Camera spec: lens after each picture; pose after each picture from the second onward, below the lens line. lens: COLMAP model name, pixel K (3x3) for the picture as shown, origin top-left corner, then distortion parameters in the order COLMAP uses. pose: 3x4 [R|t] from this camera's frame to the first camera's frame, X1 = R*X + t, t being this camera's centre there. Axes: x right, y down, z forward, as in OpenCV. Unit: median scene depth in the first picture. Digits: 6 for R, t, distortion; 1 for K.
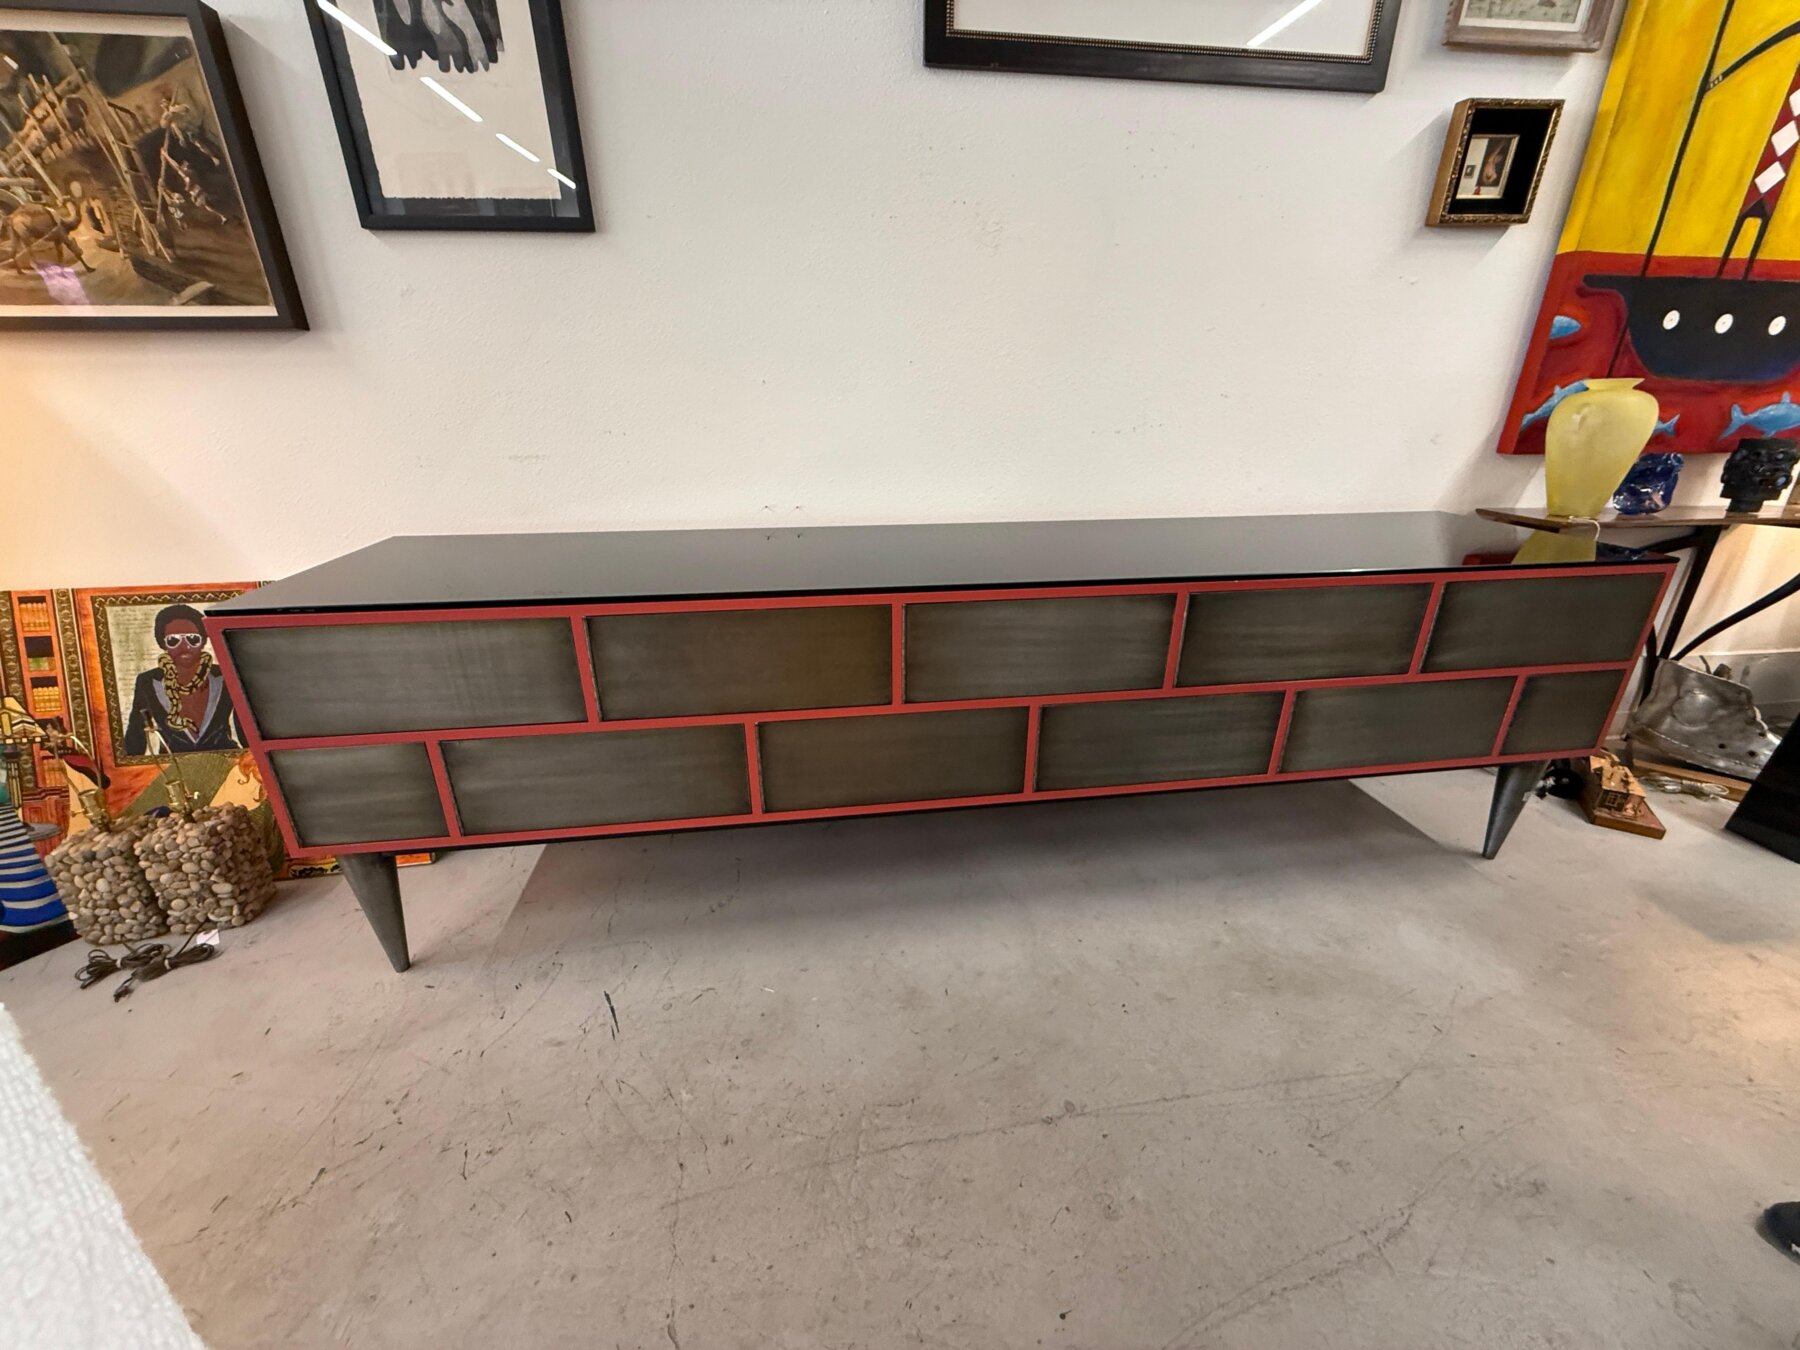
lens RADIAL K [[719.3, 0, 899.7], [0, 719.3, 675.5], [0, 0, 1]] dist [0.000900, -0.000390]
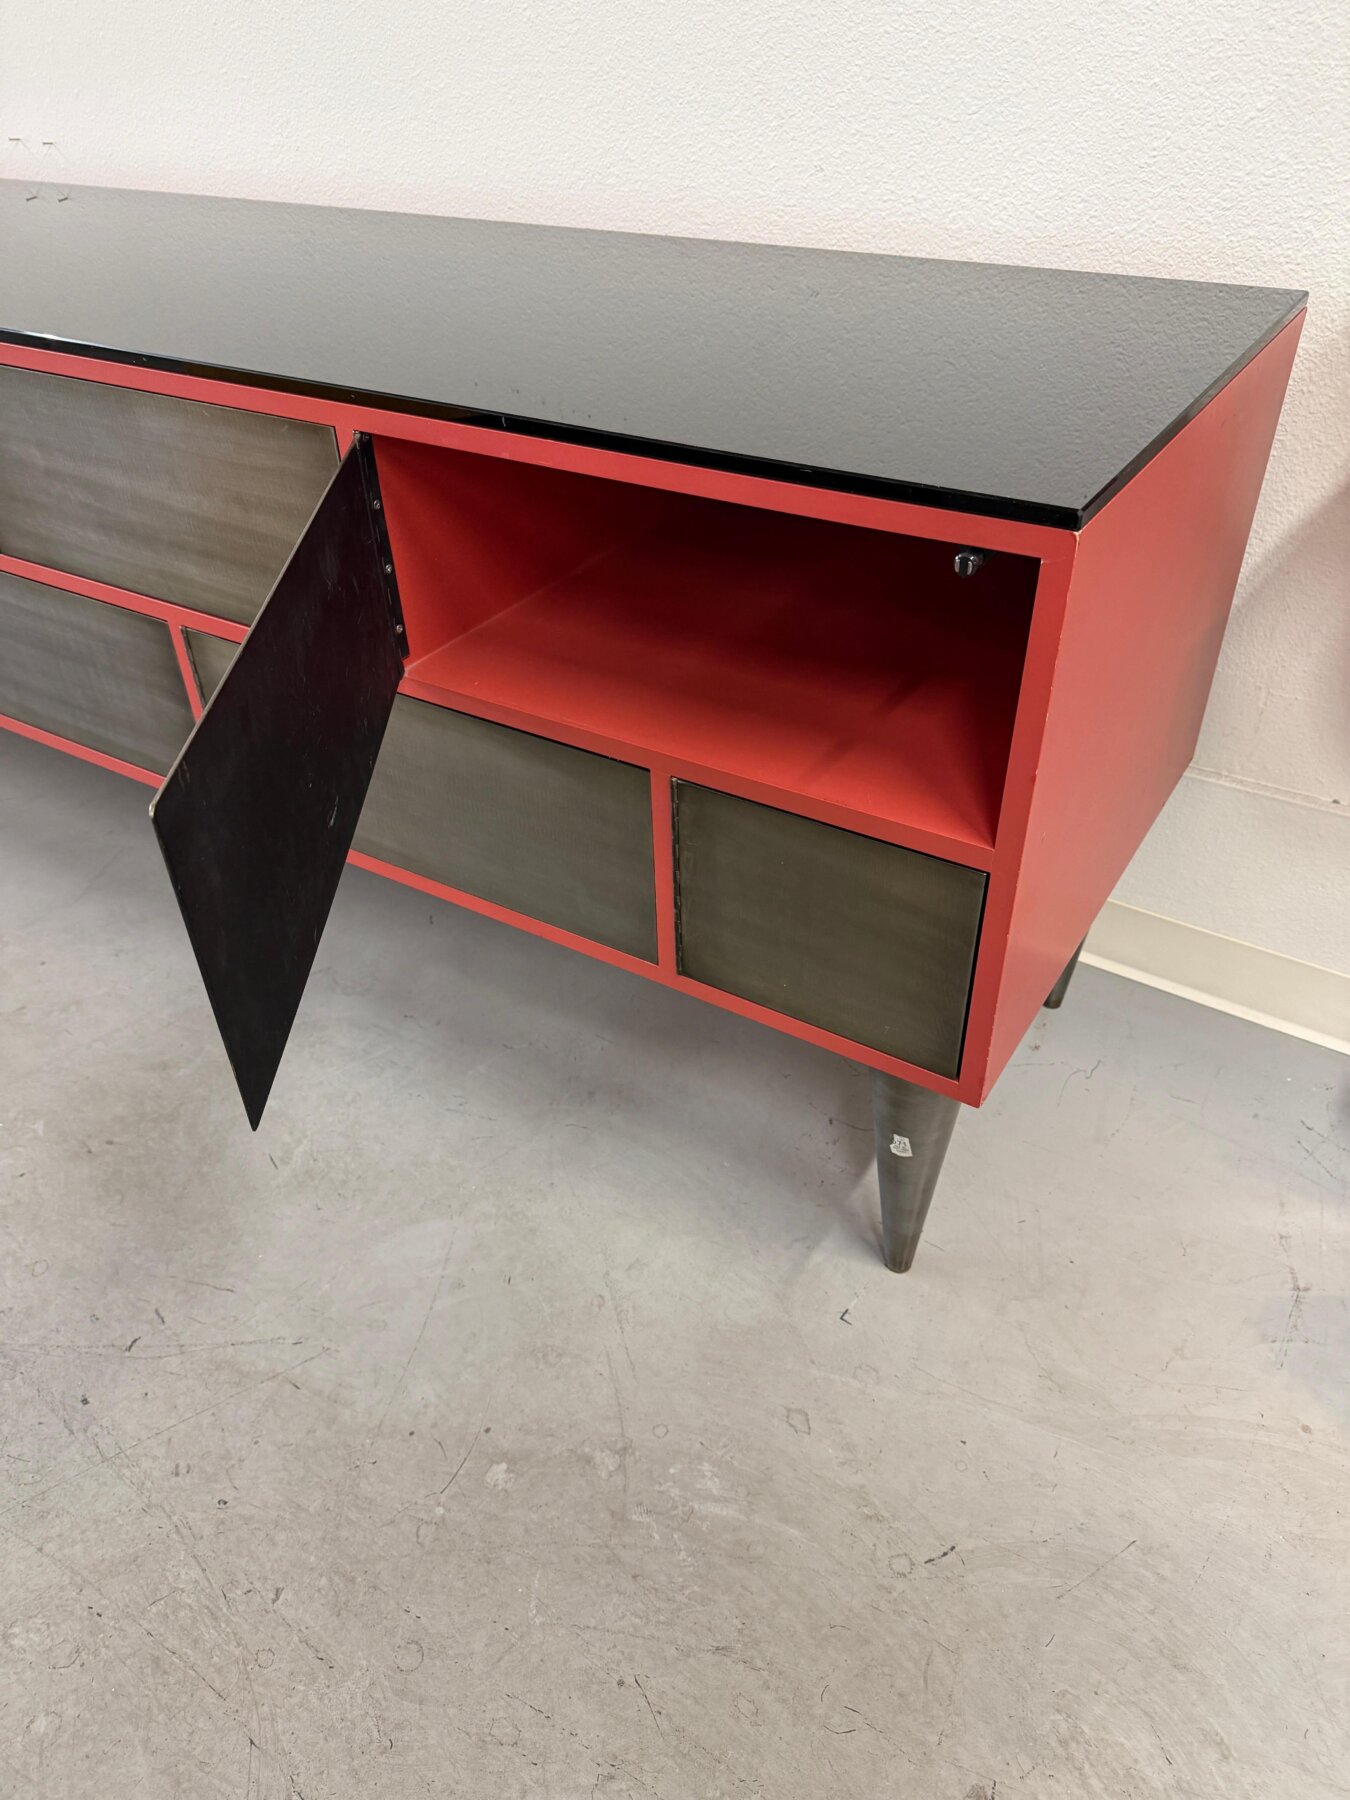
lens RADIAL K [[1279.6, 0, 679.4], [0, 1279.6, 907.1], [0, 0, 1]] dist [0.011693, -0.016279]
pose [[0.759122, 0.374221, -0.532627, 1.285052], [-0.219073, 0.917375, 0.332311, -0.154705], [0.612977, -0.135580, 0.778381, 0.533436]]
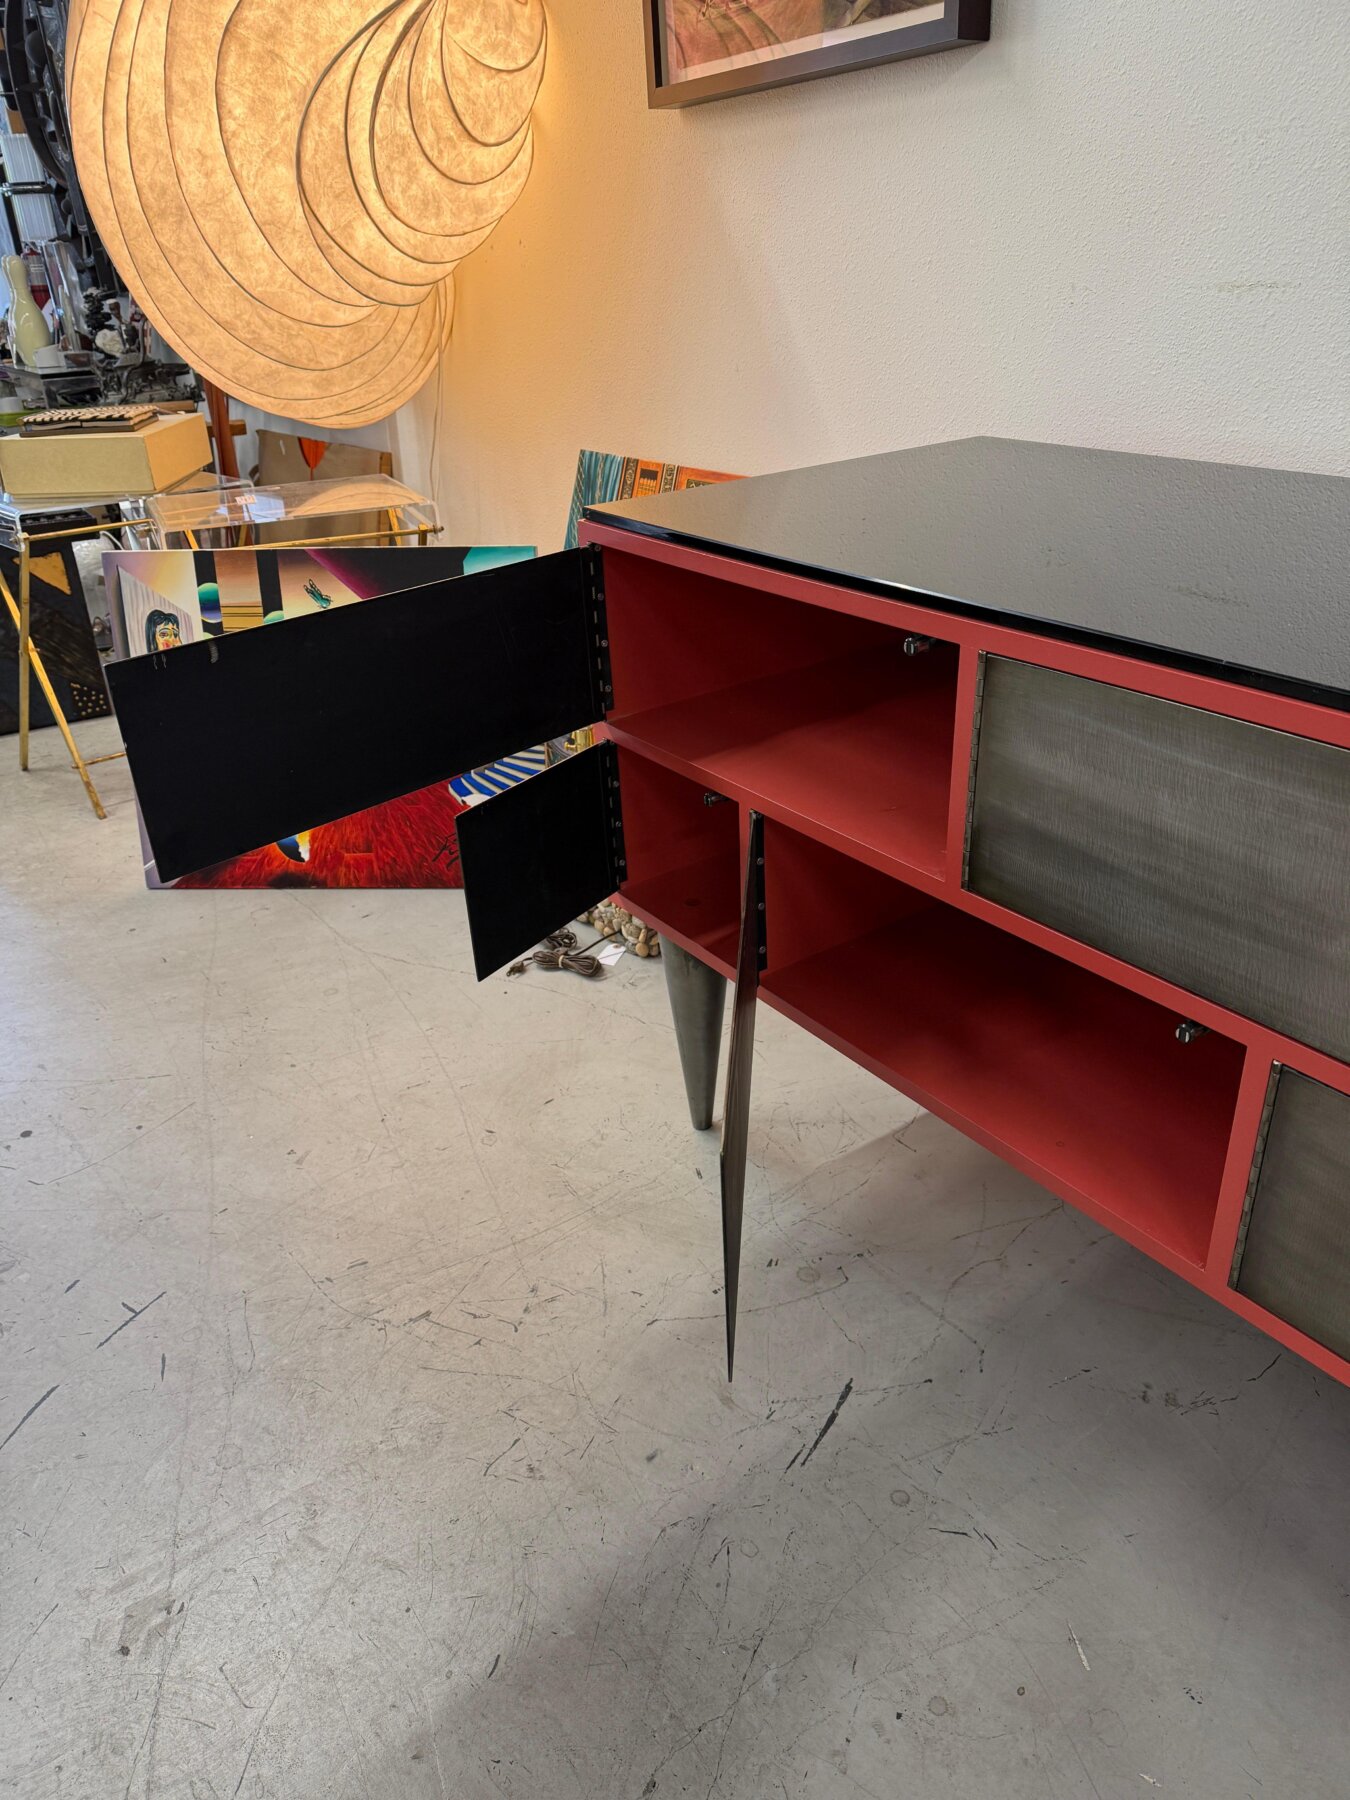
lens RADIAL K [[1257.9, 0, 668.5], [0, 1257.9, 891.5], [0, 0, 1]] dist [0.095357, -0.180048]
pose [[0.448081, 0.385627, -0.806546, 0.121905], [-0.286141, 0.916586, 0.279273, -0.088698], [0.846964, 0.105649, 0.521048, 0.374244]]
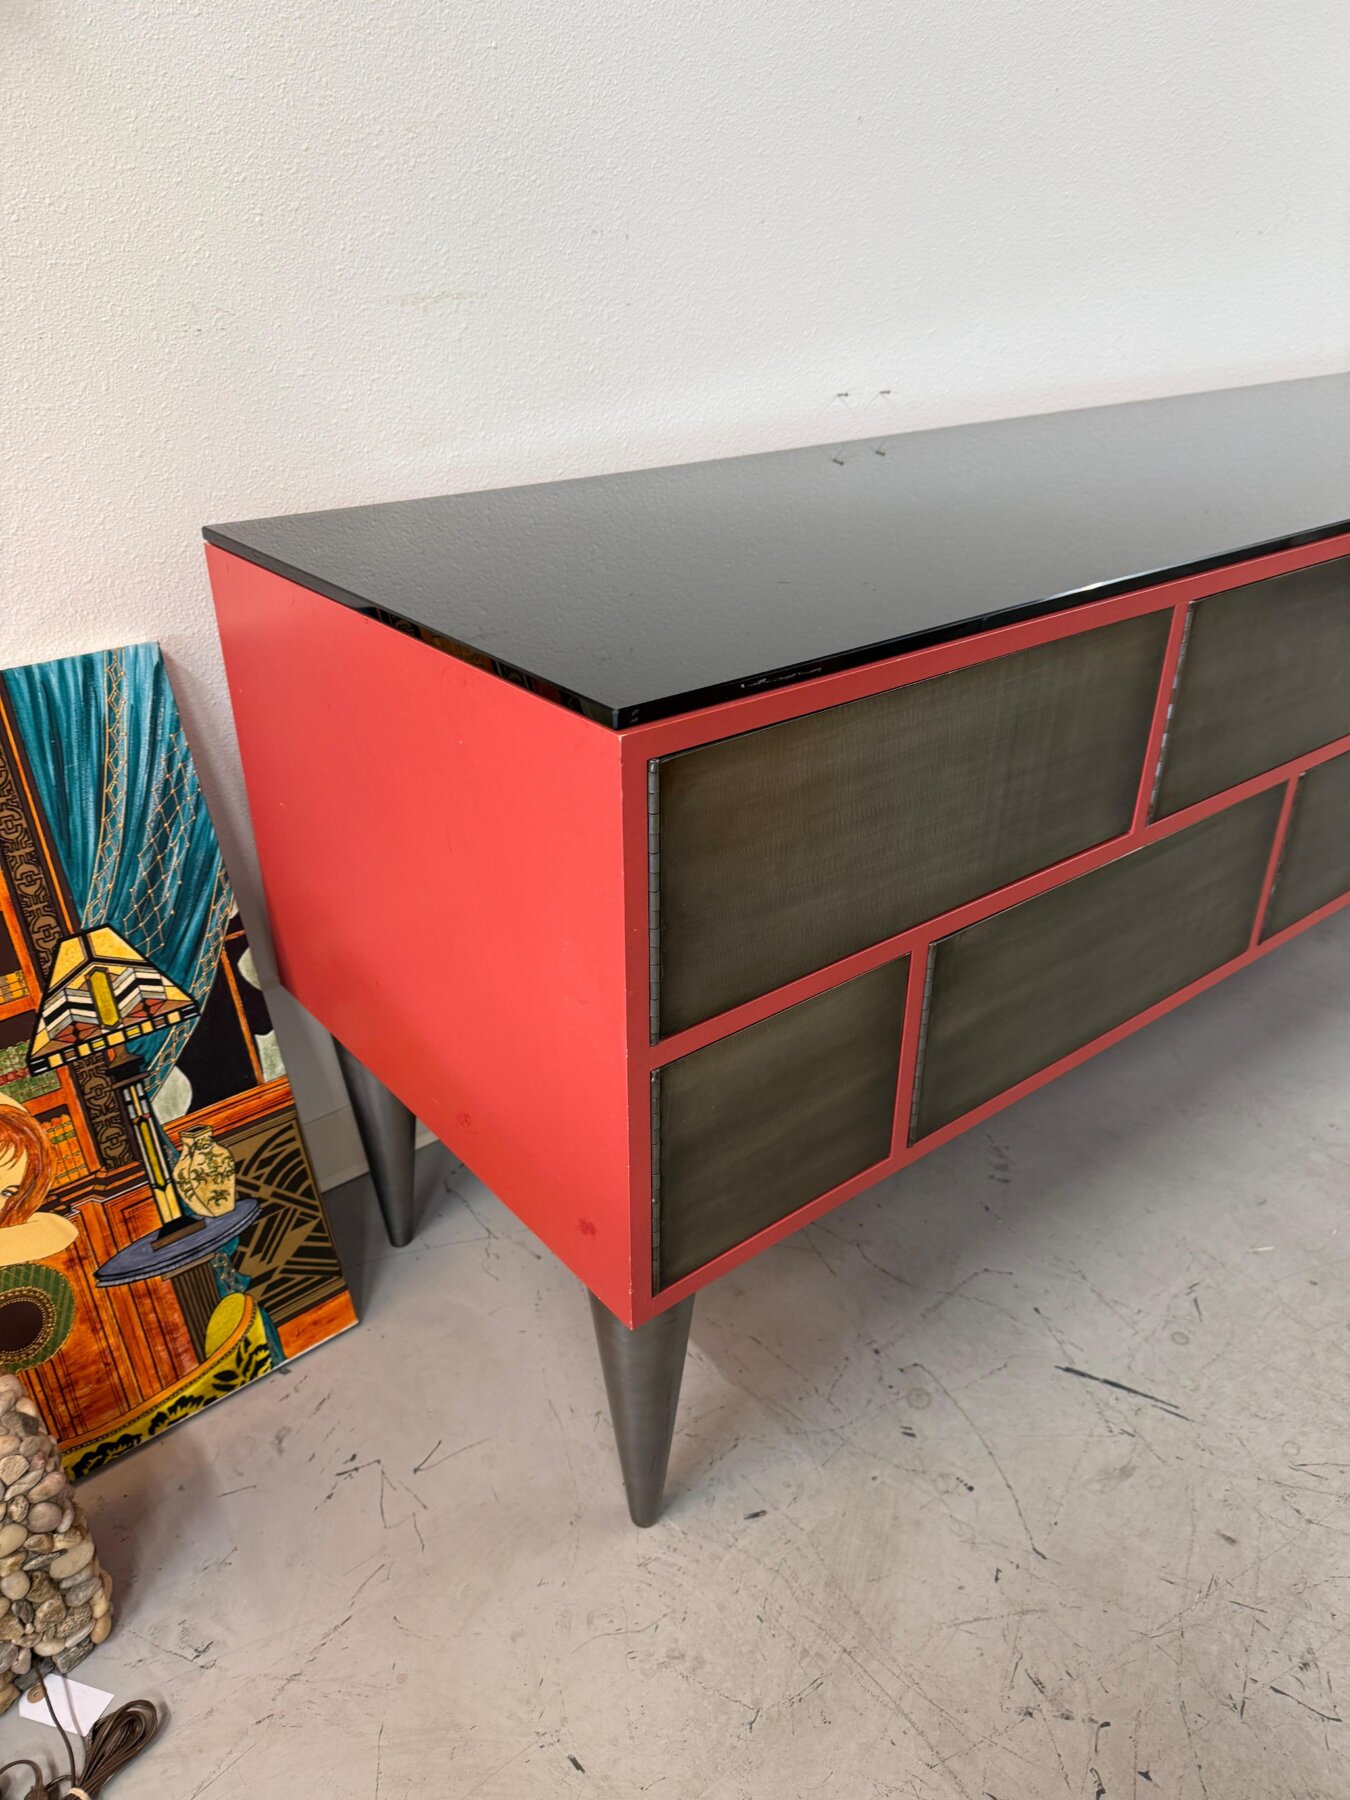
lens RADIAL K [[1298.9, 0, 666.0], [0, 1298.9, 913.7], [0, 0, 1]] dist [0.001998, 0.001056]
pose [[0.862835, -0.242188, 0.443690, -0.952840], [0.187975, 0.968533, 0.163123, -0.071016], [-0.469235, -0.057345, 0.881209, 0.328395]]
